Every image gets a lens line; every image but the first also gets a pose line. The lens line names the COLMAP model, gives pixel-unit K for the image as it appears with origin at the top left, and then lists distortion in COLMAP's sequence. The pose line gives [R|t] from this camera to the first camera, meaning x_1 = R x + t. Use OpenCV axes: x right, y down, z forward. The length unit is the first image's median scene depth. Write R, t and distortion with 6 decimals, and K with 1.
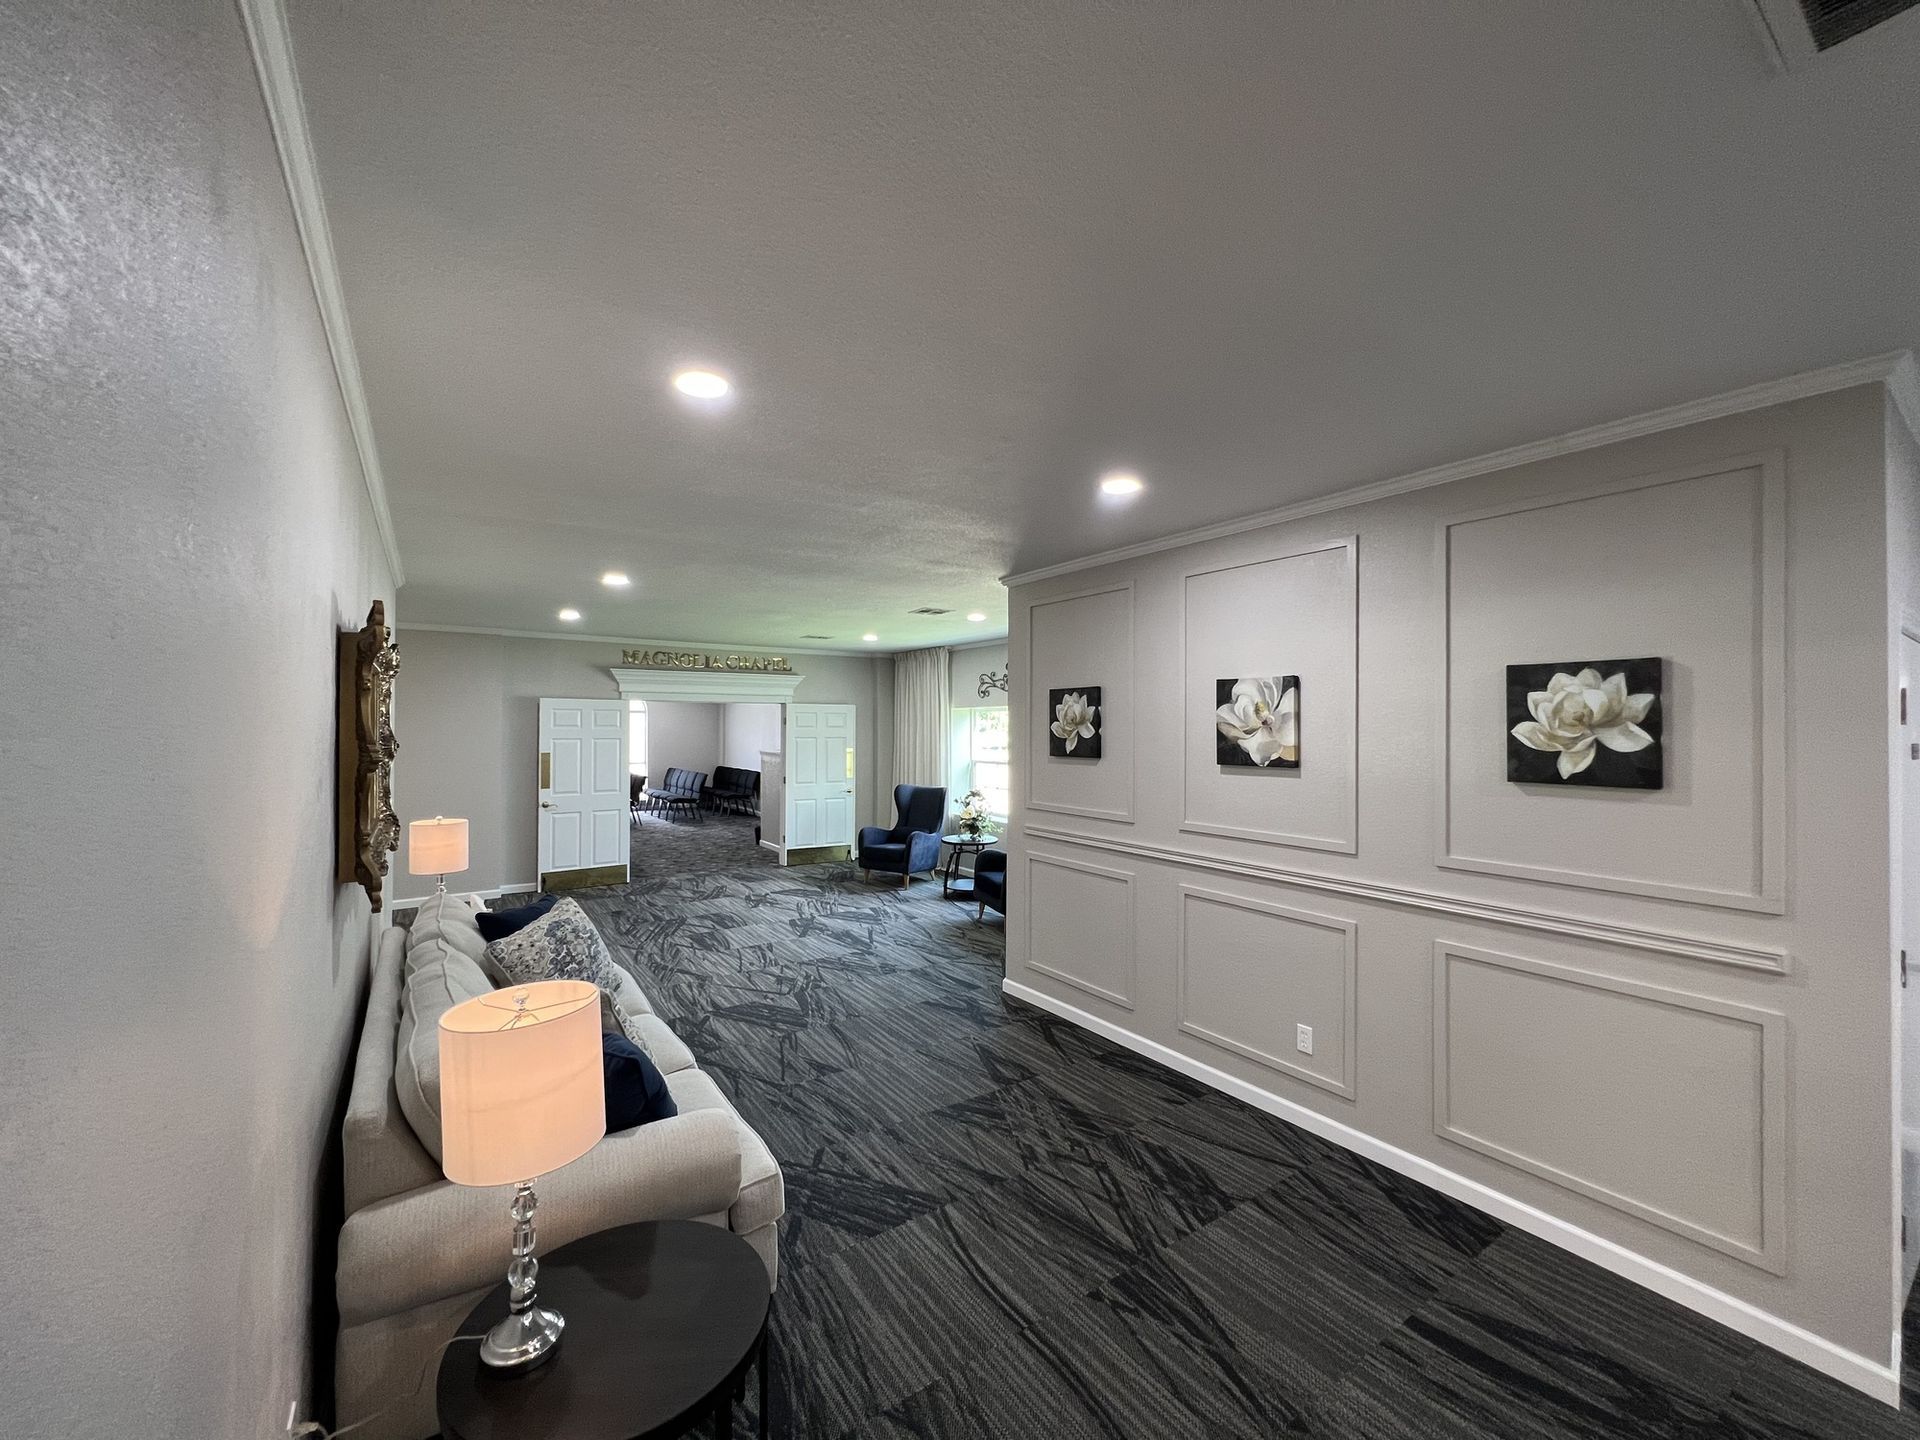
lens RADIAL K [[770.6, 0, 961.5], [0, 770.6, 723.3], [0, 0, 1]] dist [-0.001708, -0.000593]
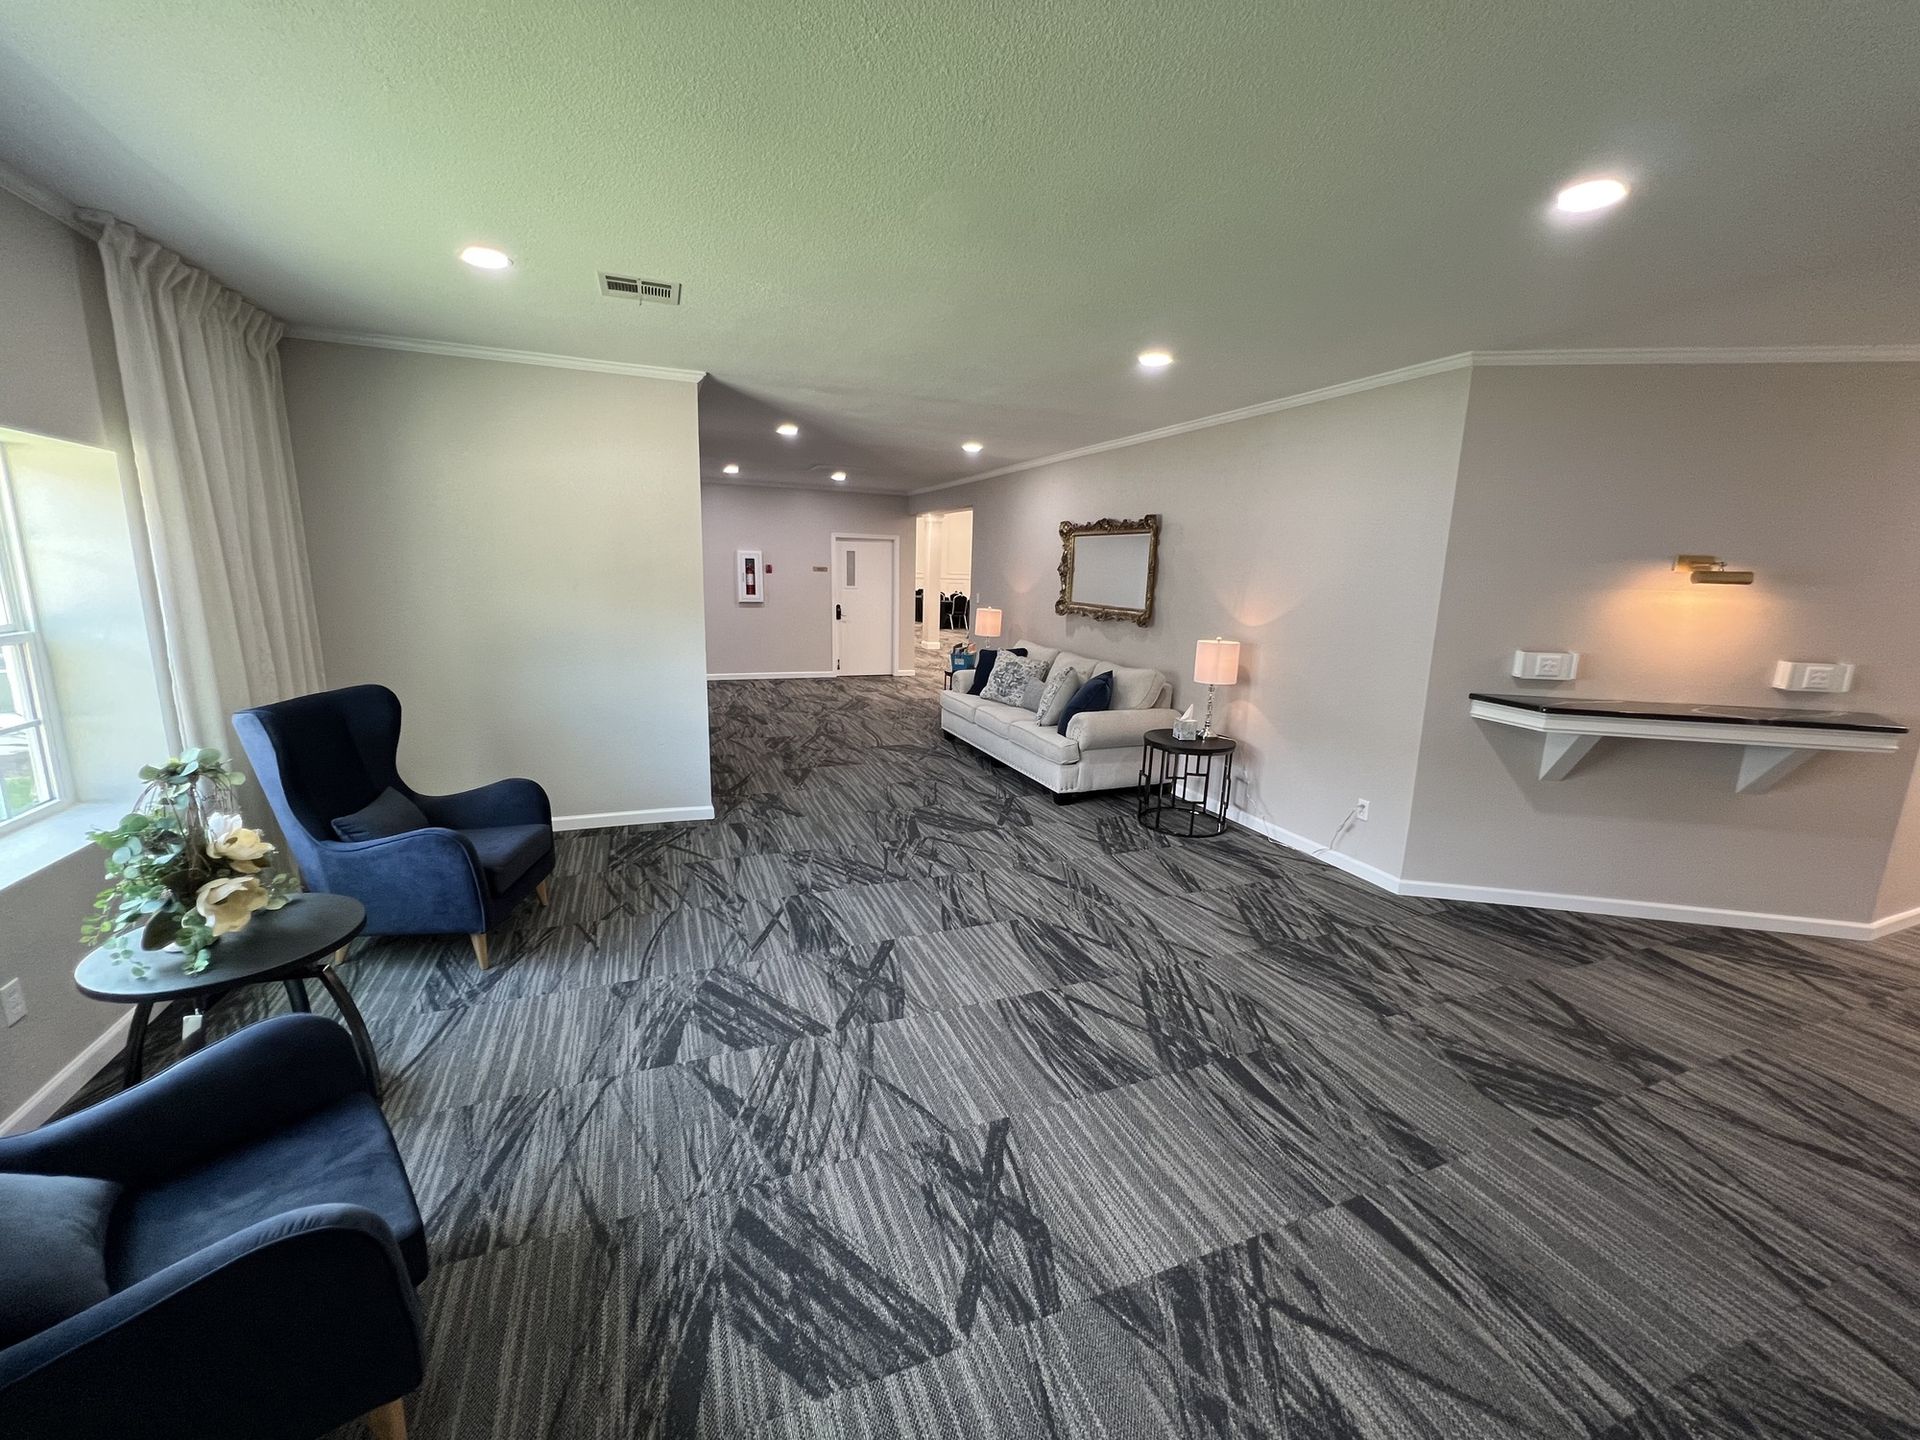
lens RADIAL K [[770.6, 0, 956.1], [0, 770.6, 725.5], [0, 0, 1]] dist [-0.001708, -0.000593]
pose [[-0.974707, -0.076803, 0.209876, -0.431172], [-0.034924, 0.979902, 0.196396, 0.026809], [-0.220741, 0.184099, -0.957800, 1.798815]]
